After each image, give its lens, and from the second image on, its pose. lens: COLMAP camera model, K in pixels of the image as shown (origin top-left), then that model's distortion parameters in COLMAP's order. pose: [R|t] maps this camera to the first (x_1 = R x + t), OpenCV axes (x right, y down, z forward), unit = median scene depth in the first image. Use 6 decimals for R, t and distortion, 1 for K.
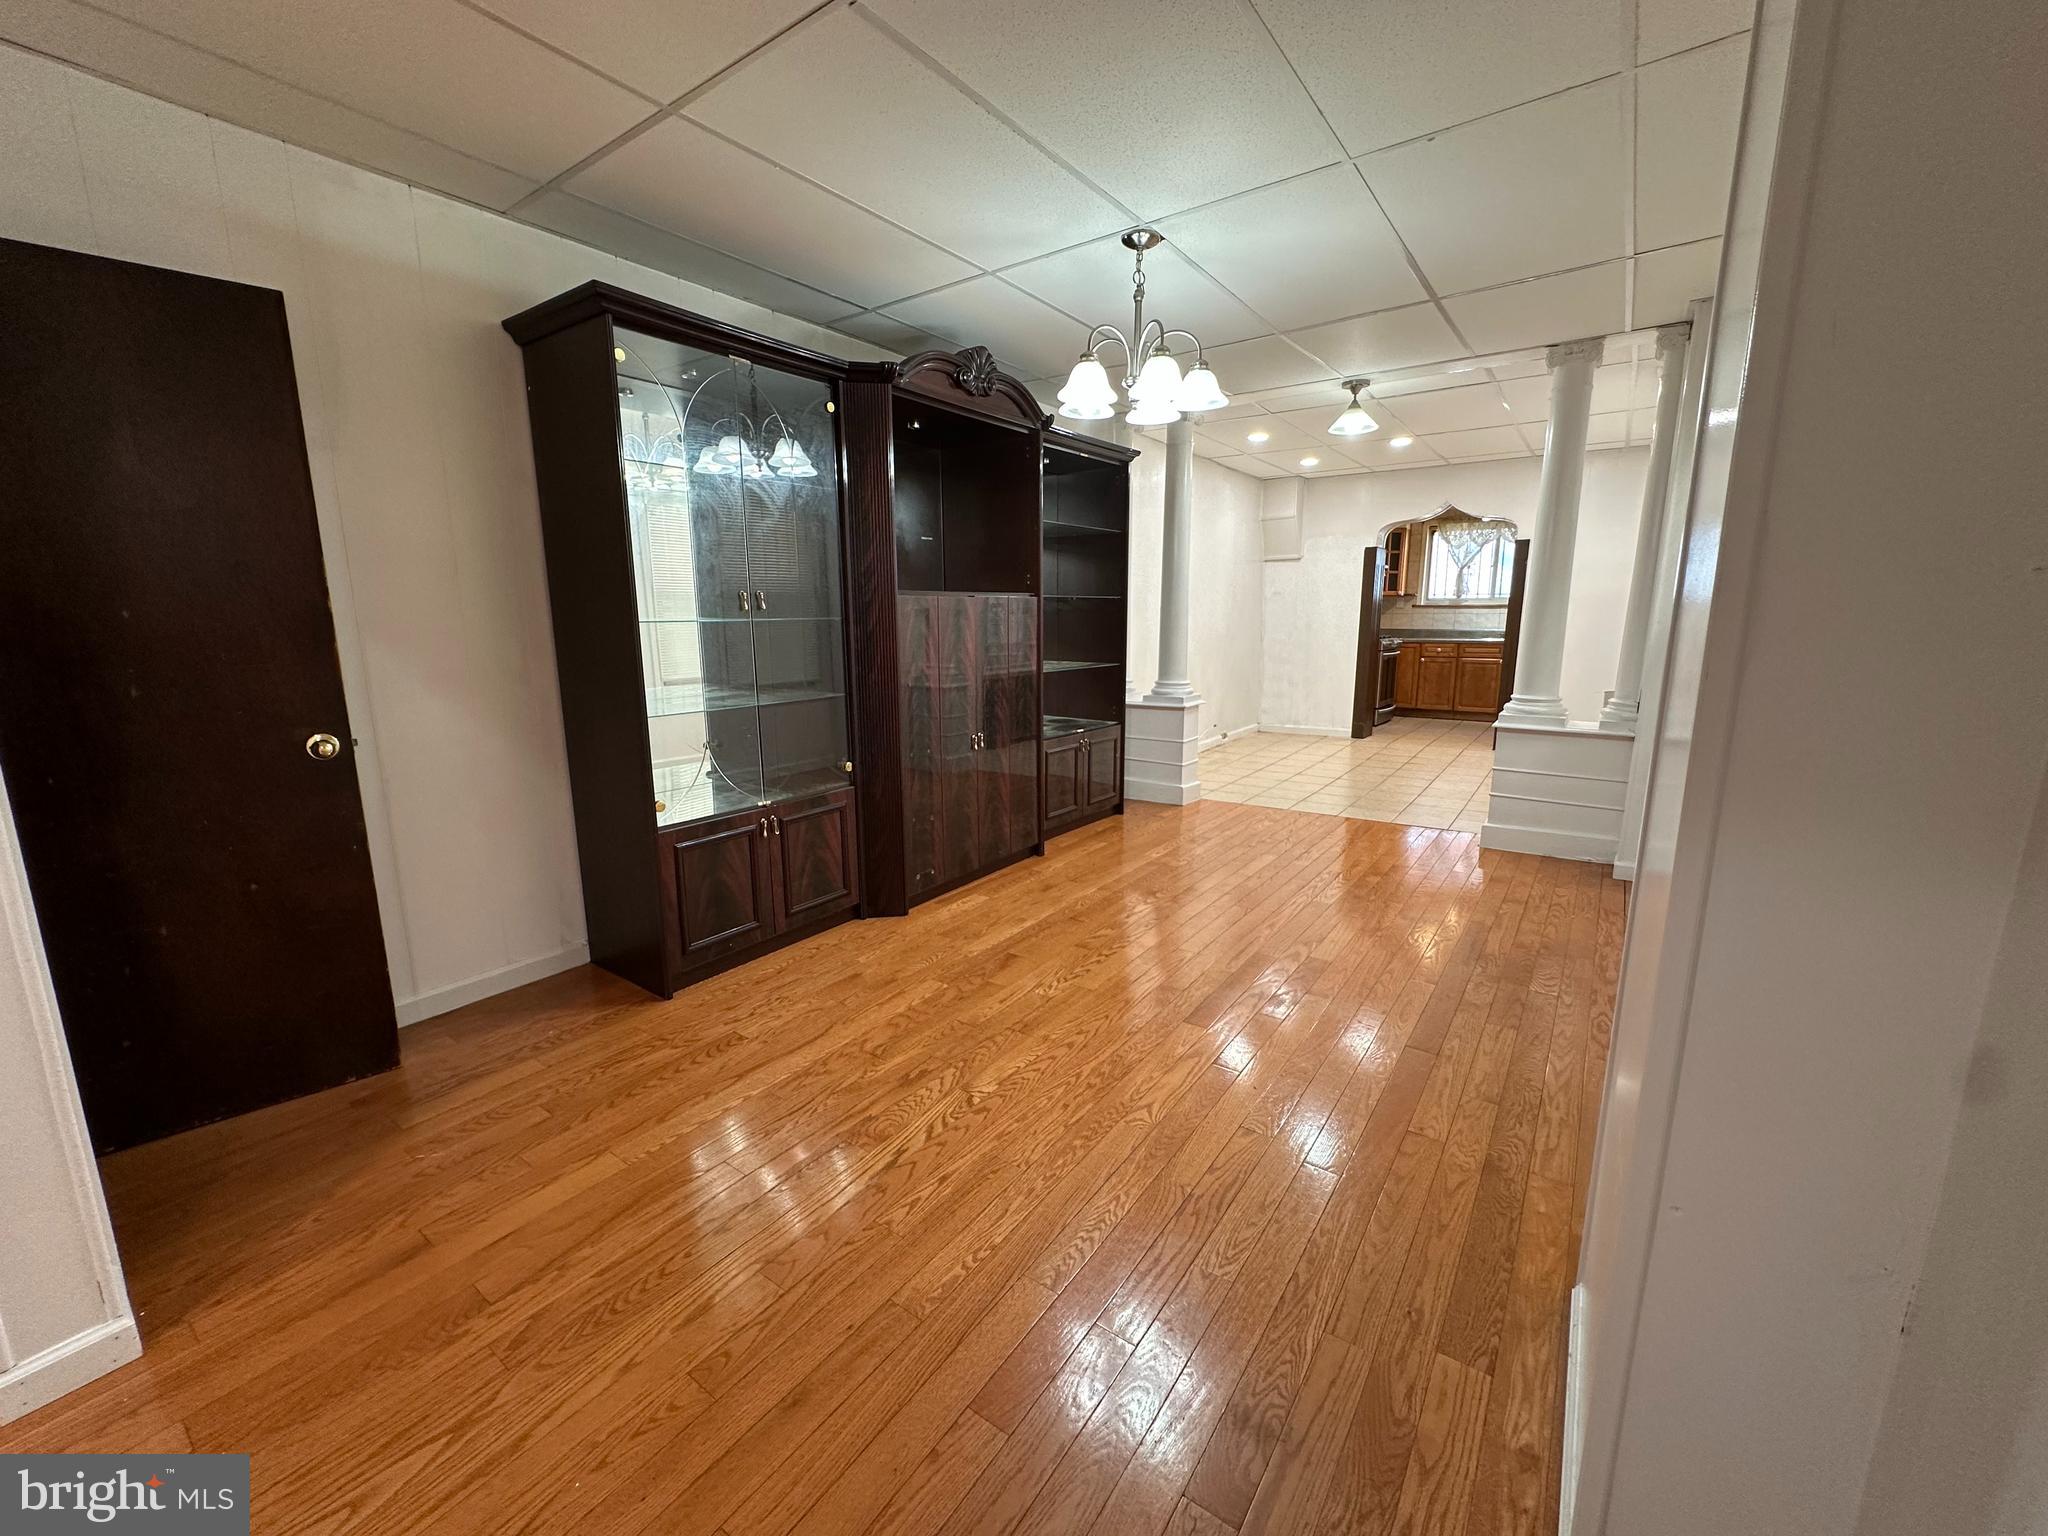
lens RADIAL K [[818.9, 0, 1024.2], [0, 818.9, 761.3], [0, 0, 1]] dist [-0.003245, 0.001568]
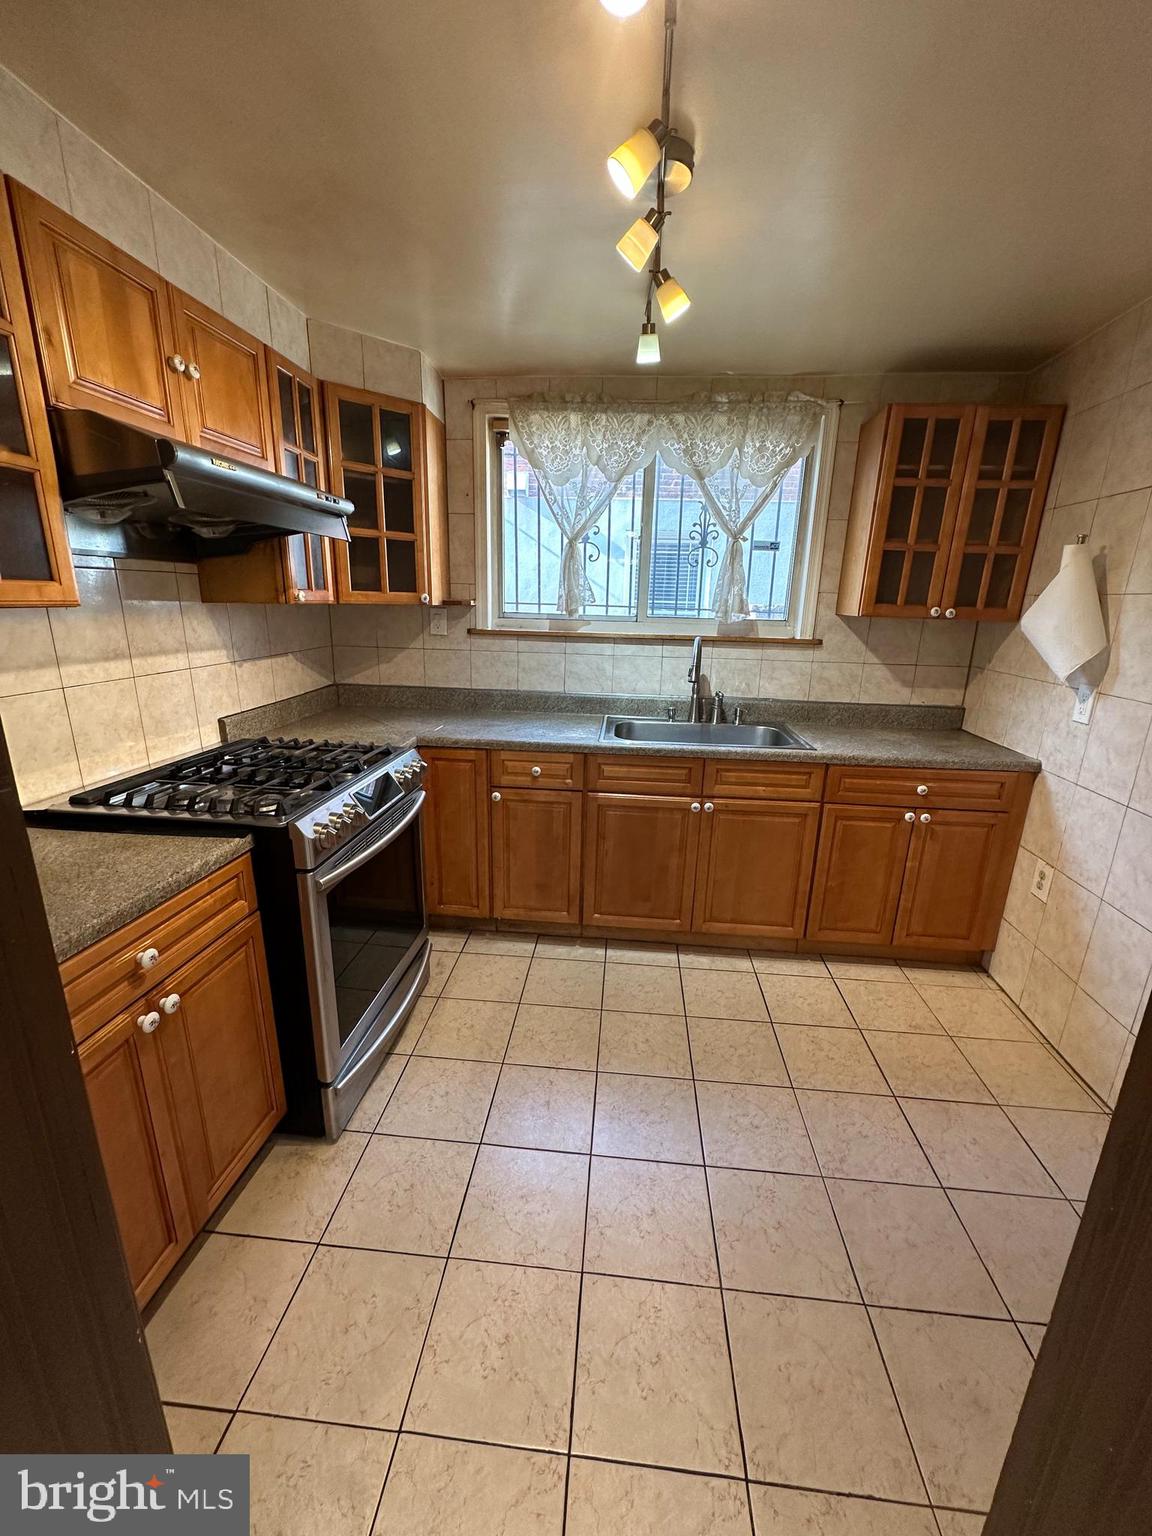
lens RADIAL K [[614.1, 0, 580.2], [0, 614.1, 768.8], [0, 0, 1]] dist [-0.003245, 0.001568]
pose [[0.856563, -0.108915, 0.504418, 0.371027], [0.062201, 0.992138, 0.108599, -0.155625], [-0.512280, -0.061647, 0.856603, 0.726763]]
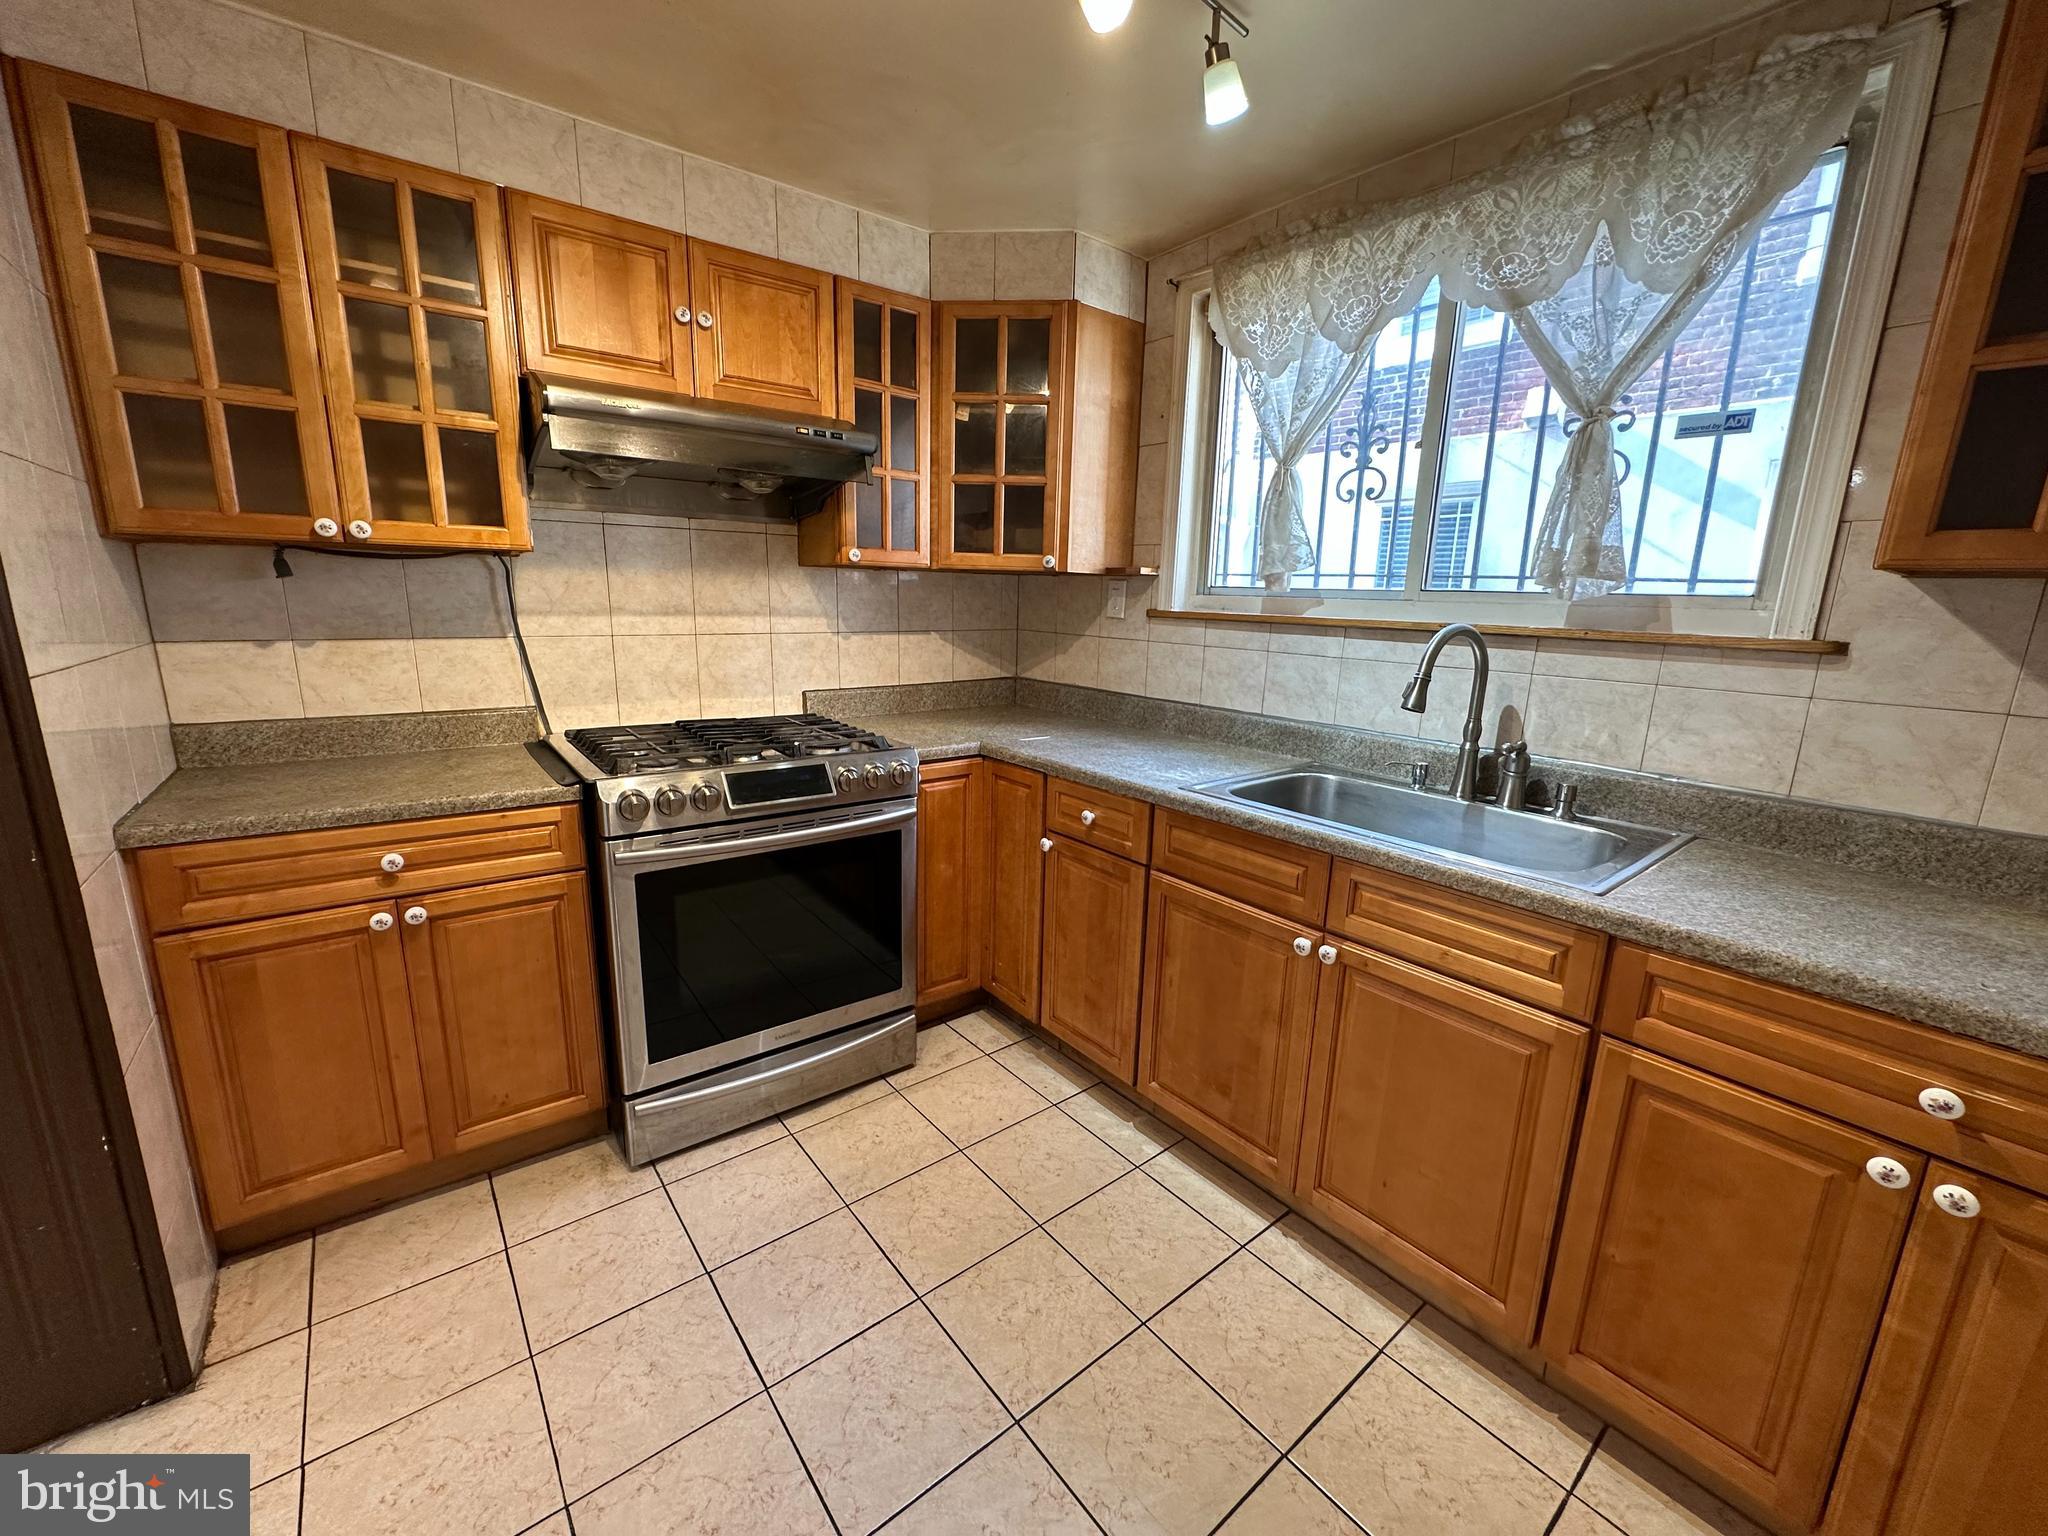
lens RADIAL K [[818.9, 0, 1024.1], [0, 818.9, 768.6], [0, 0, 1]] dist [-0.003245, 0.001568]
pose [[0.963633, 0.089660, -0.251740, 0.517830], [-0.082590, 0.995838, 0.038535, -0.148305], [0.254147, -0.016342, 0.967028, 0.739169]]
